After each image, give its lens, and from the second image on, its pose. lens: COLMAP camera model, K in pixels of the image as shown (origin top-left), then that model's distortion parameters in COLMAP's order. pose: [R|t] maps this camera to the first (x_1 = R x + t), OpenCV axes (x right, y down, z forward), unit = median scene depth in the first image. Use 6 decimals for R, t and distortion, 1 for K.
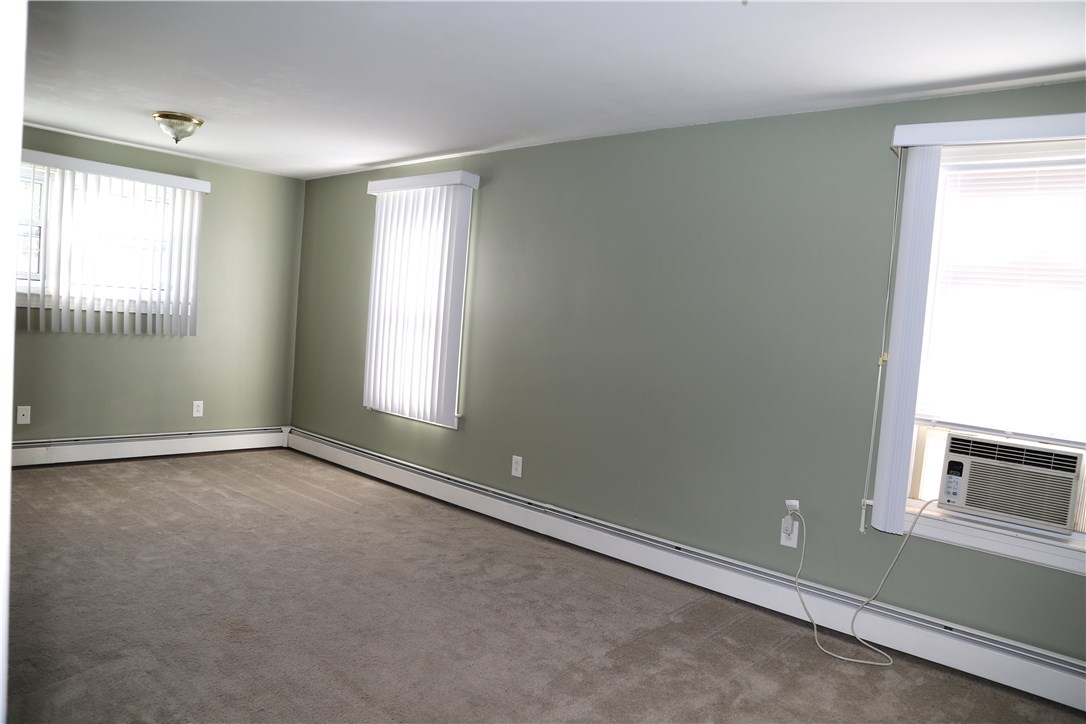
lens RADIAL K [[730.5, 0, 541.7], [0, 730.5, 360.9], [0, 0, 1]] dist [-0.083248, 0.024681]
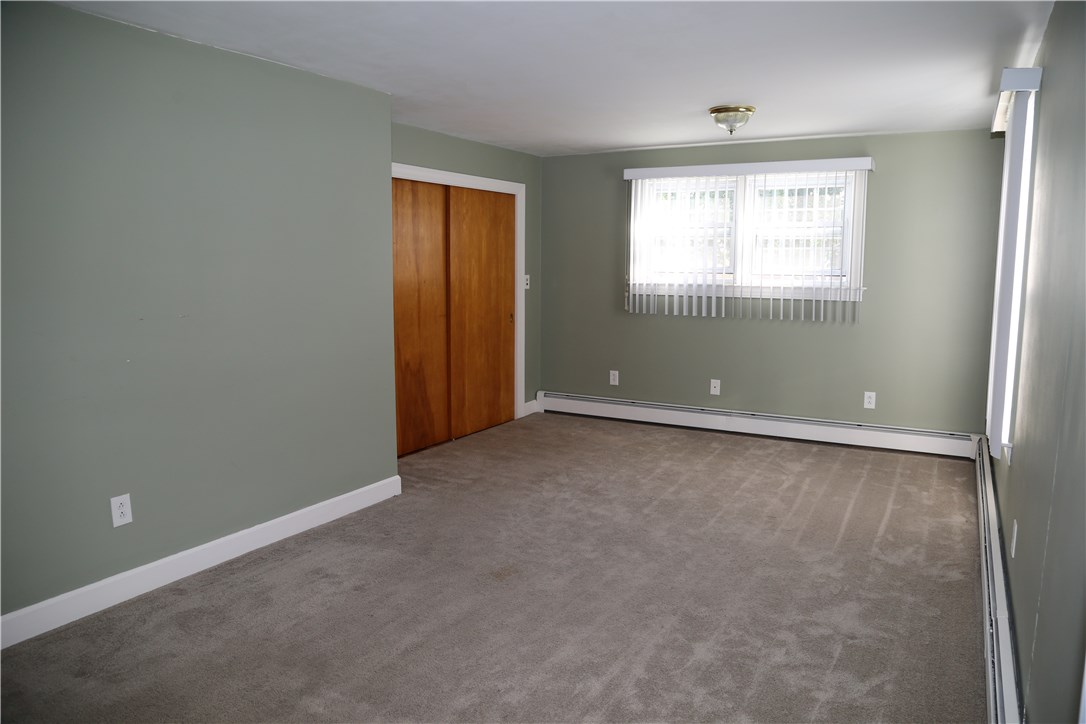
lens RADIAL K [[730.5, 0, 543.1], [0, 730.5, 363.0], [0, 0, 1]] dist [-0.083248, 0.024681]
pose [[0.239209, 0.049036, -0.969729, 0.366888], [-0.051529, 0.997958, 0.037752, 0.004492], [0.969600, 0.040938, 0.241247, 0.386618]]
